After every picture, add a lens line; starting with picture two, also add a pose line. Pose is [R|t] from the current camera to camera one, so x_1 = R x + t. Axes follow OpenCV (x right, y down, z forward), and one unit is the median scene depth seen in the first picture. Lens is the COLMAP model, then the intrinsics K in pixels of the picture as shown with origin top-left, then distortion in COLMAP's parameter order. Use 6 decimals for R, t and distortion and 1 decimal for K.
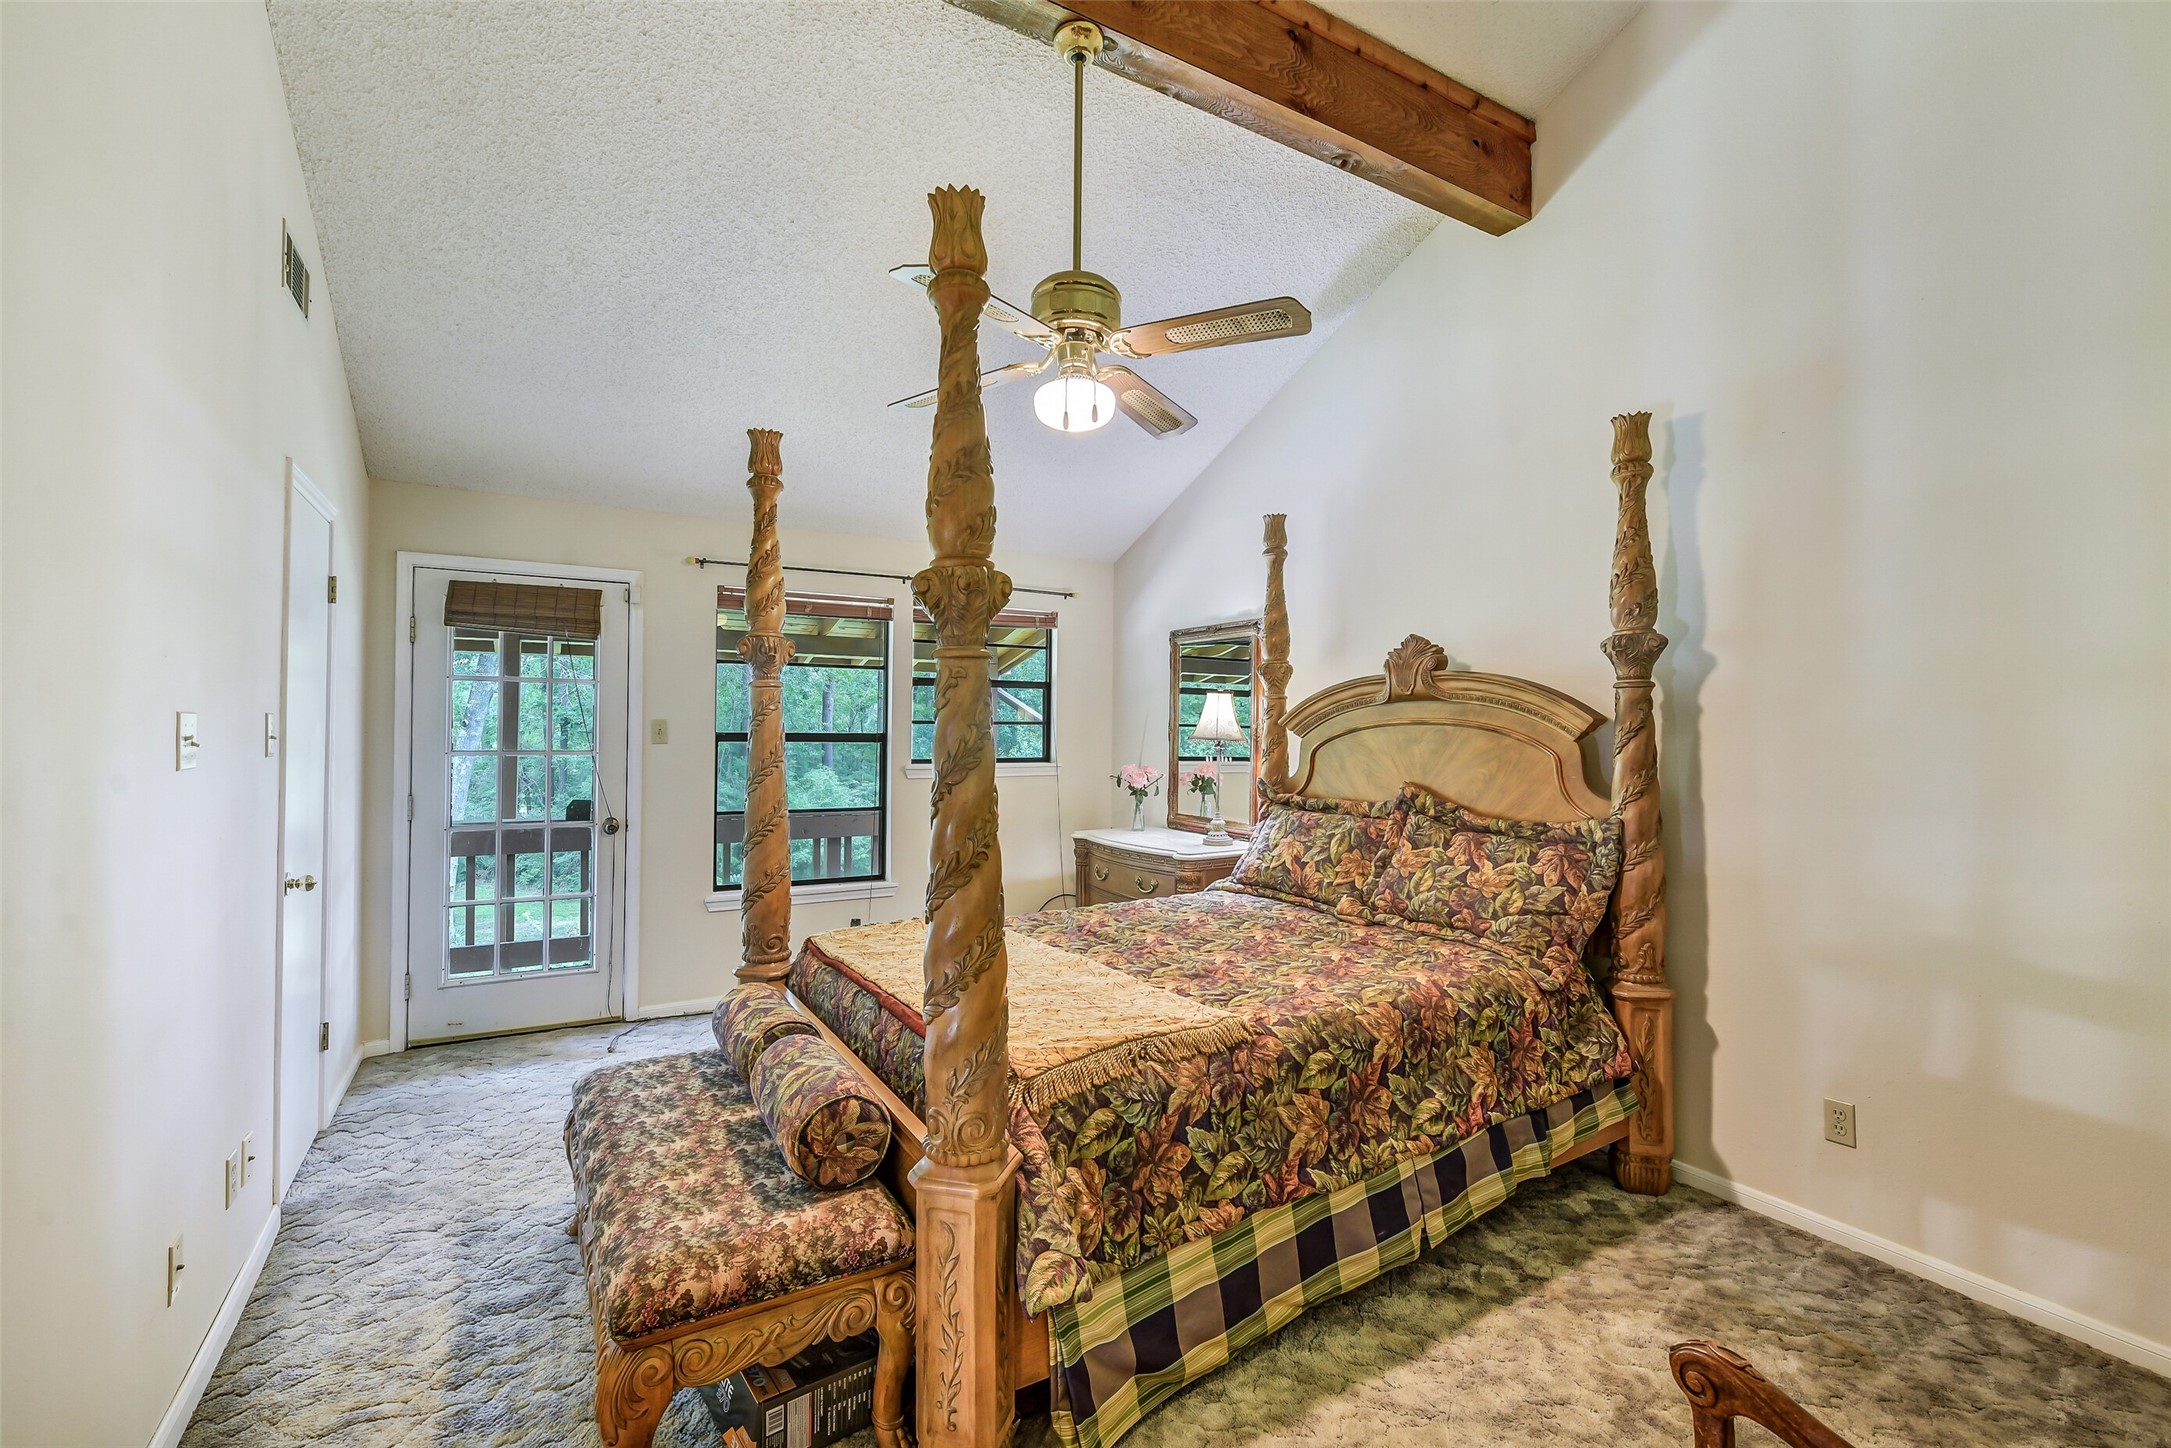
lens RADIAL K [[946.3, 0, 1085.5], [0, 946.3, 724.0], [0, 0, 1]] dist [-0.001341, -0.000418]
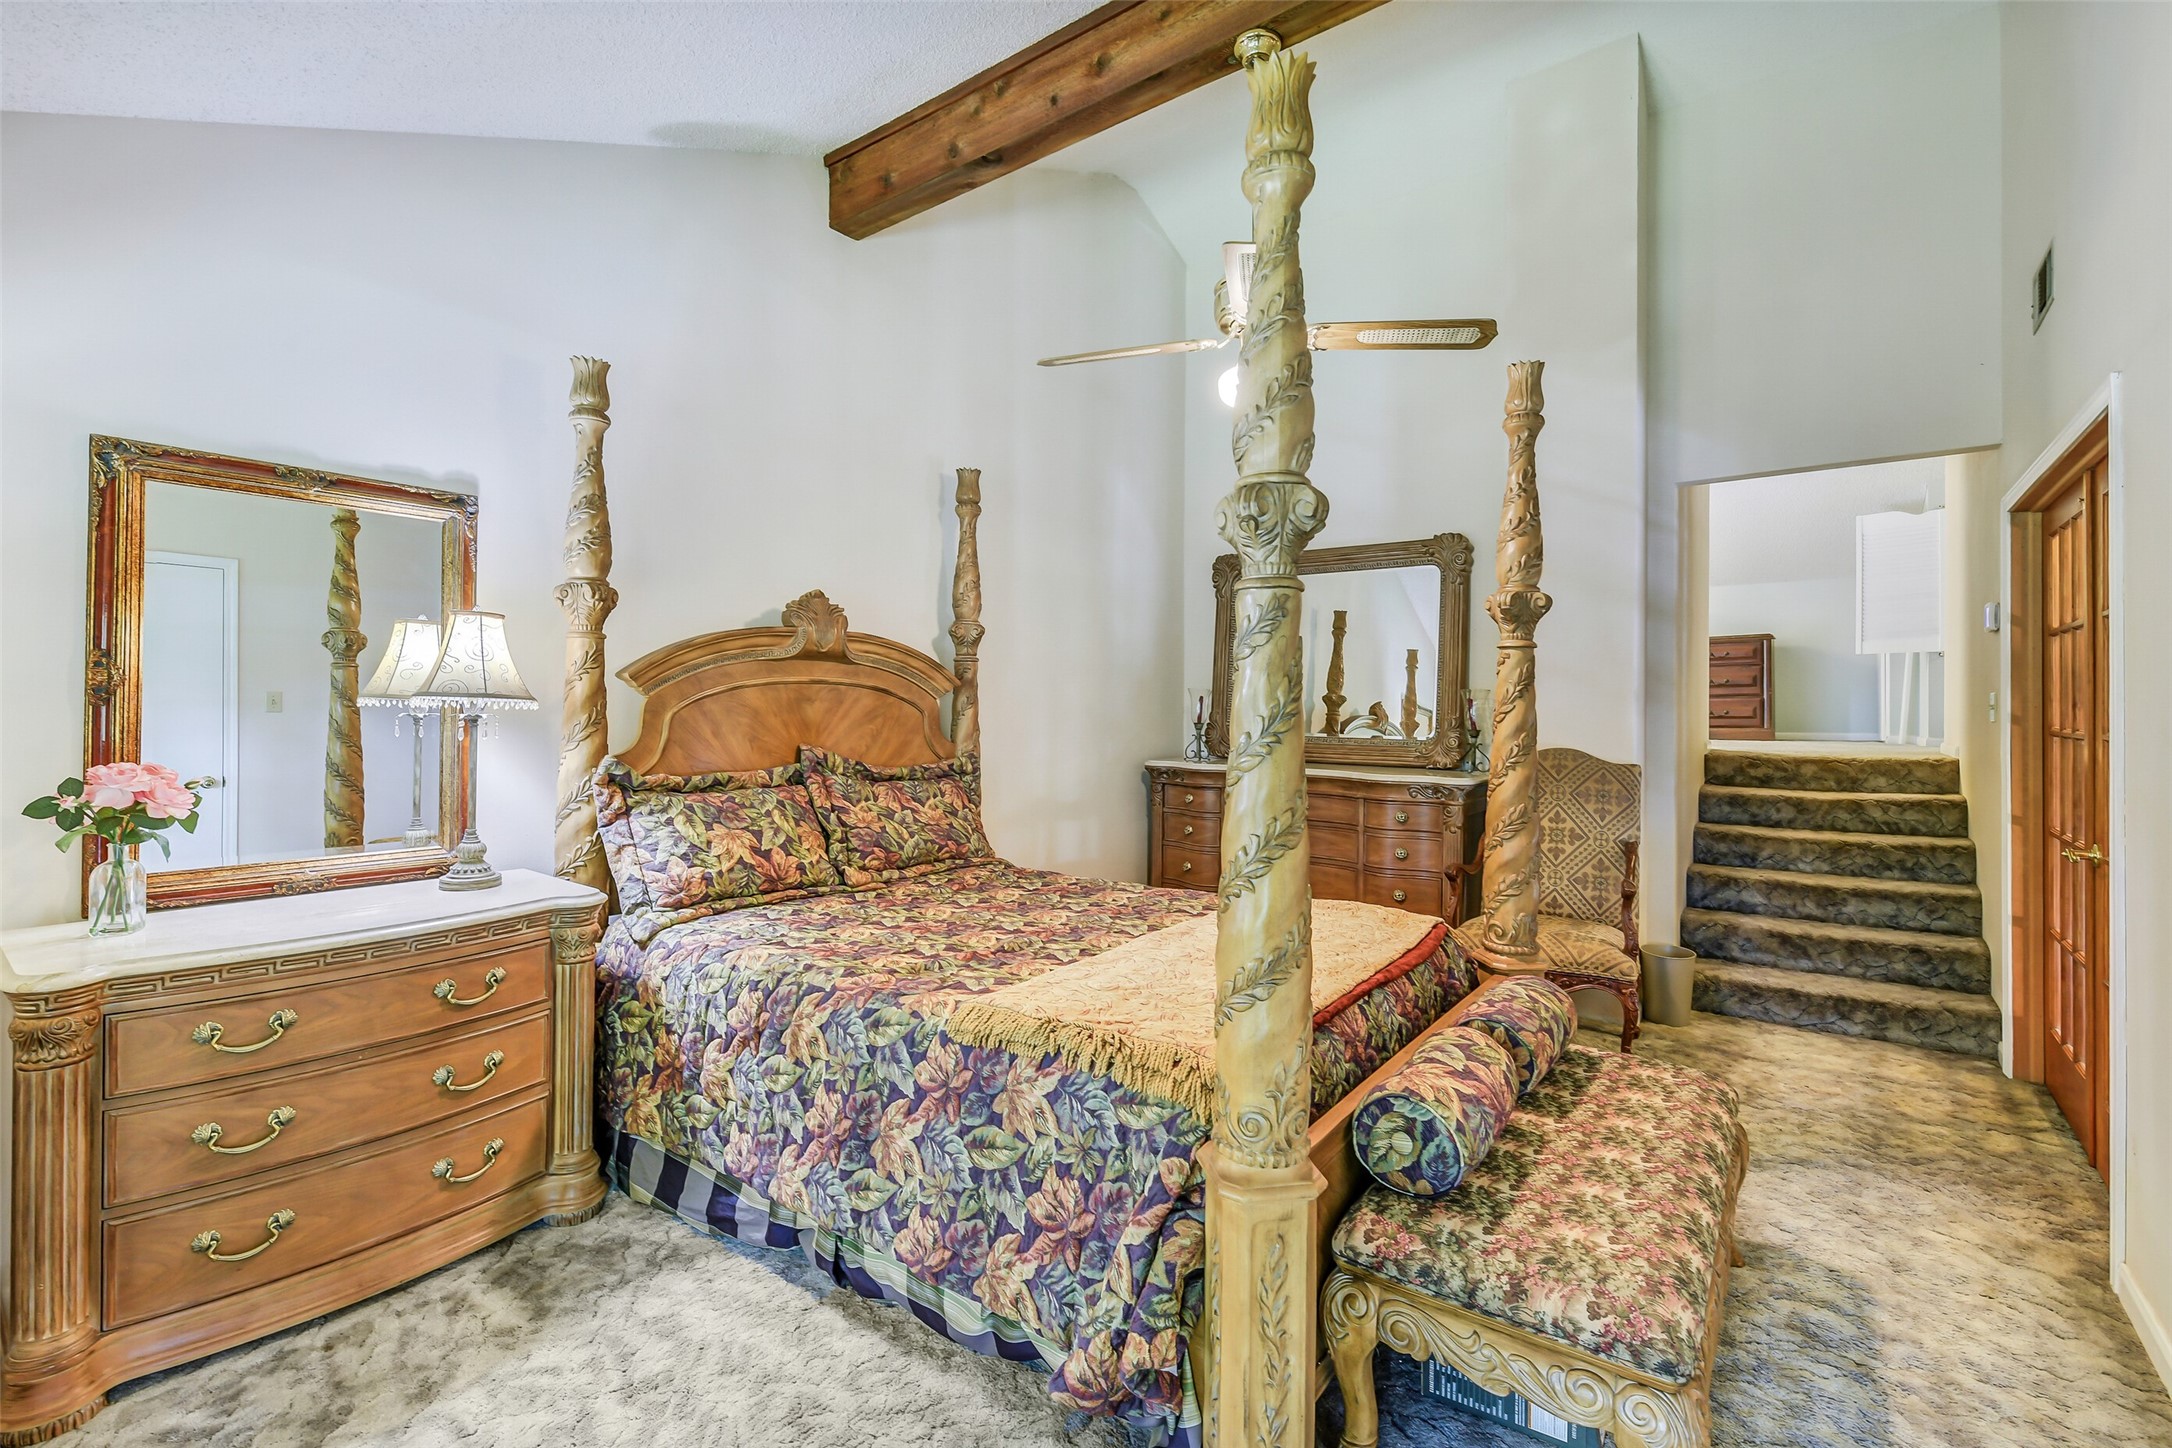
lens RADIAL K [[946.7, 0, 1086.0], [0, 946.7, 724.0], [0, 0, 1]] dist [-0.001341, -0.000418]
pose [[-0.370008, -0.030011, 0.928544, -0.733215], [-0.015297, 0.999539, 0.026210, 0.014467], [-0.928902, -0.004506, -0.370297, 1.234709]]
